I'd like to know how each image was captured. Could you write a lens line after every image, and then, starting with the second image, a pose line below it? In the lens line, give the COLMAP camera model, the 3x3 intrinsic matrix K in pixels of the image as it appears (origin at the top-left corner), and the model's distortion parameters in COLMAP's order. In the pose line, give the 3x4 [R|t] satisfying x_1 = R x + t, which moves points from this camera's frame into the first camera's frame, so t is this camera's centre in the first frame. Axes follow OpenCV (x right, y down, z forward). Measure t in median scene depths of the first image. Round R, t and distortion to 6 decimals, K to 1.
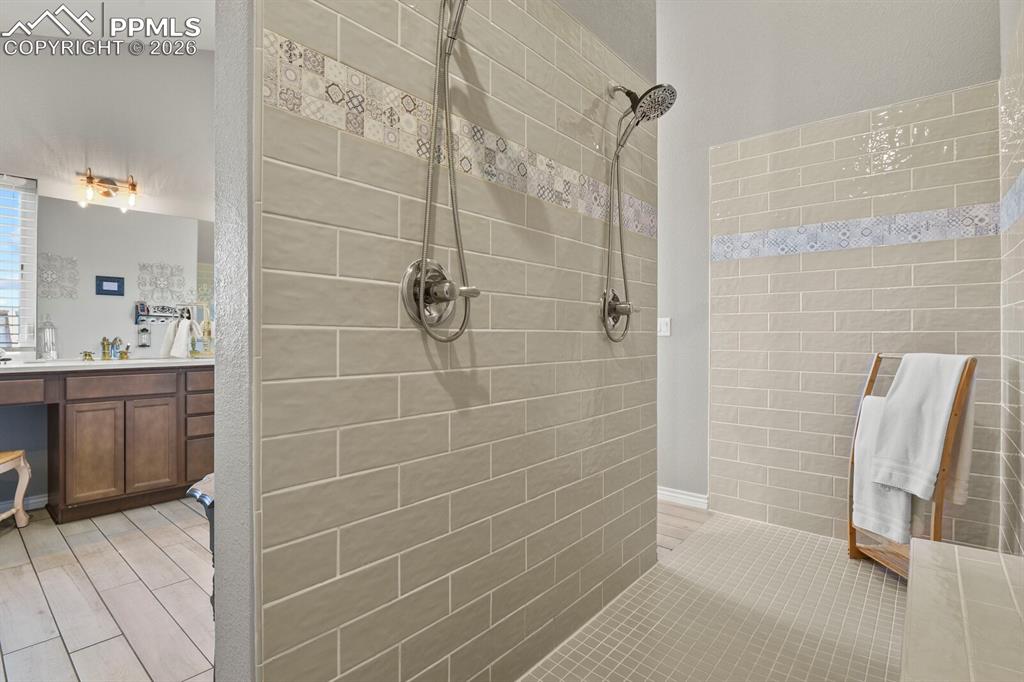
lens RADIAL K [[498.5, 0, 514.0], [0, 498.5, 340.1], [0, 0, 1]] dist [-0.013360, 0.000709]
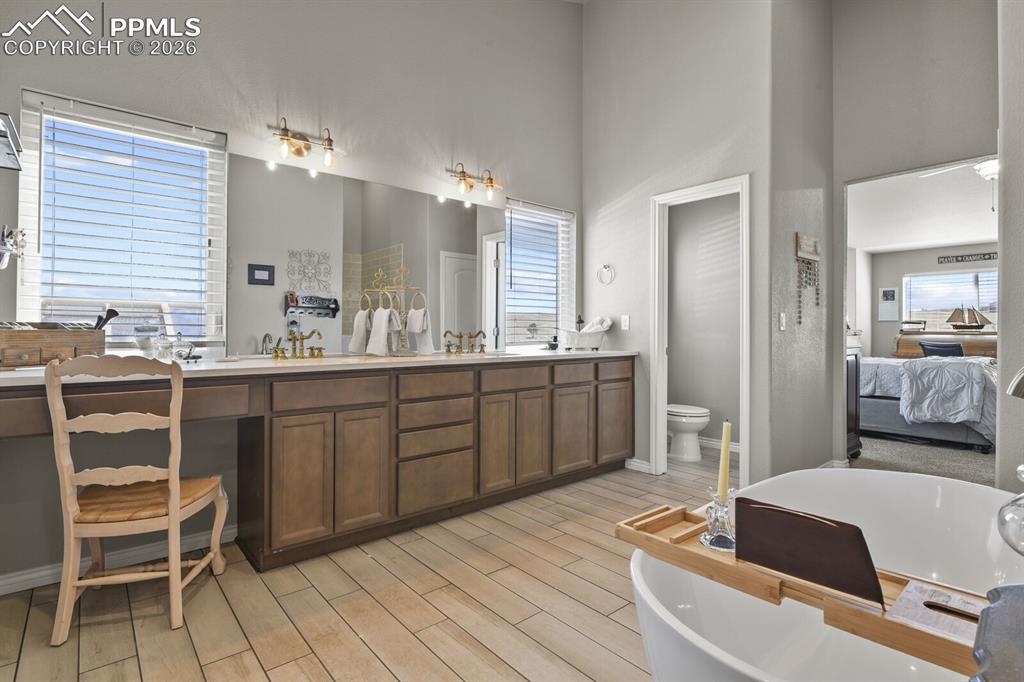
lens RADIAL K [[498.5, 0, 511.2], [0, 498.5, 335.2], [0, 0, 1]] dist [-0.013360, 0.000709]
pose [[0.988478, 0.004641, -0.151293, -0.374616], [-0.004299, 0.999987, 0.002588, -0.000558], [0.151303, -0.001908, 0.988486, 0.261220]]
